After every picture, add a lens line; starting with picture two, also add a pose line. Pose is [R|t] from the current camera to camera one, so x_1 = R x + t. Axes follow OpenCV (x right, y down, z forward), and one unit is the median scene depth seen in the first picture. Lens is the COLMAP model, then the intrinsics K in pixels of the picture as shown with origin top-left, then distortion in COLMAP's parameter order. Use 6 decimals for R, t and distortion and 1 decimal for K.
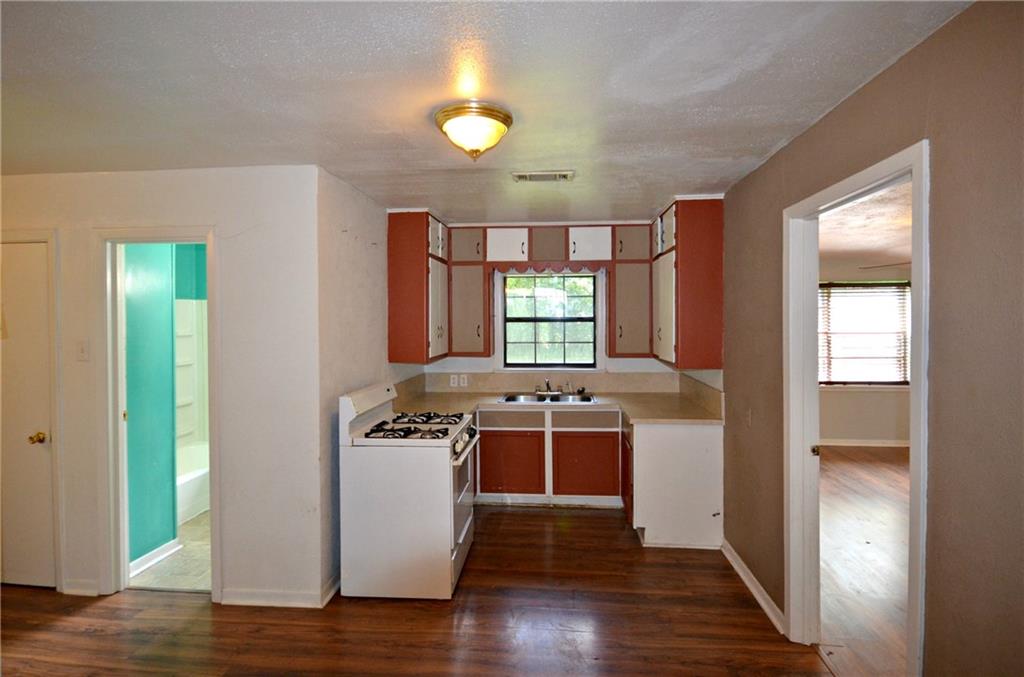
lens RADIAL K [[504.1, 0, 515.5], [0, 504.1, 317.9], [0, 0, 1]] dist [0.000782, -0.000259]
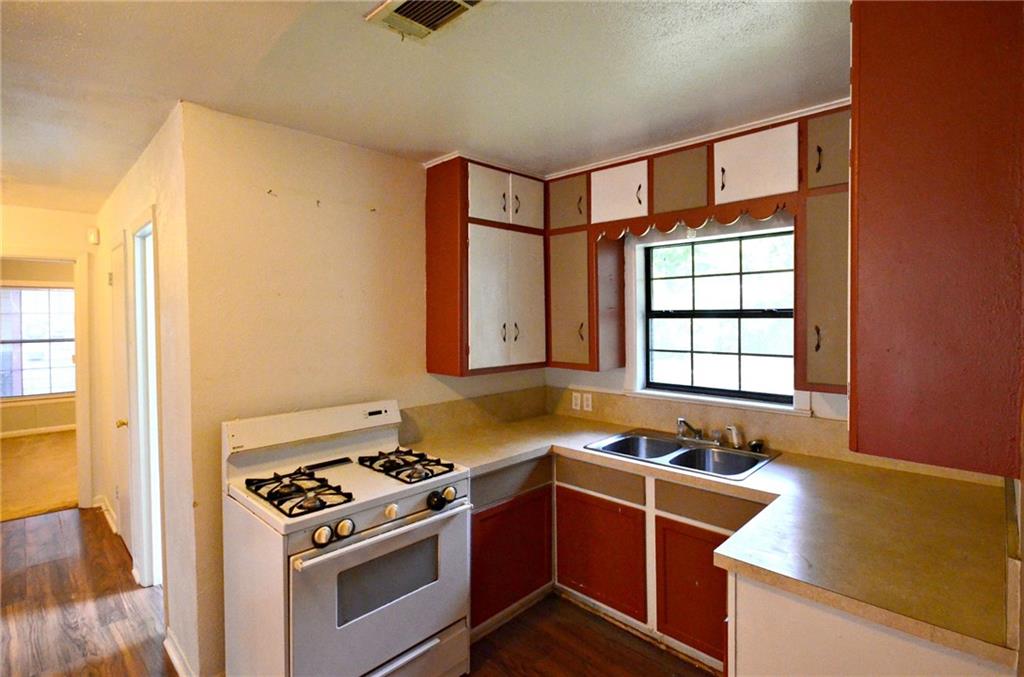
lens RADIAL K [[504.1, 0, 515.5], [0, 504.1, 317.9], [0, 0, 1]] dist [0.000782, -0.000259]
pose [[0.790574, 0.003118, -0.612358, 0.273103], [0.002202, 0.999966, 0.007933, 0.003295], [0.612362, -0.007620, 0.790541, 0.446241]]
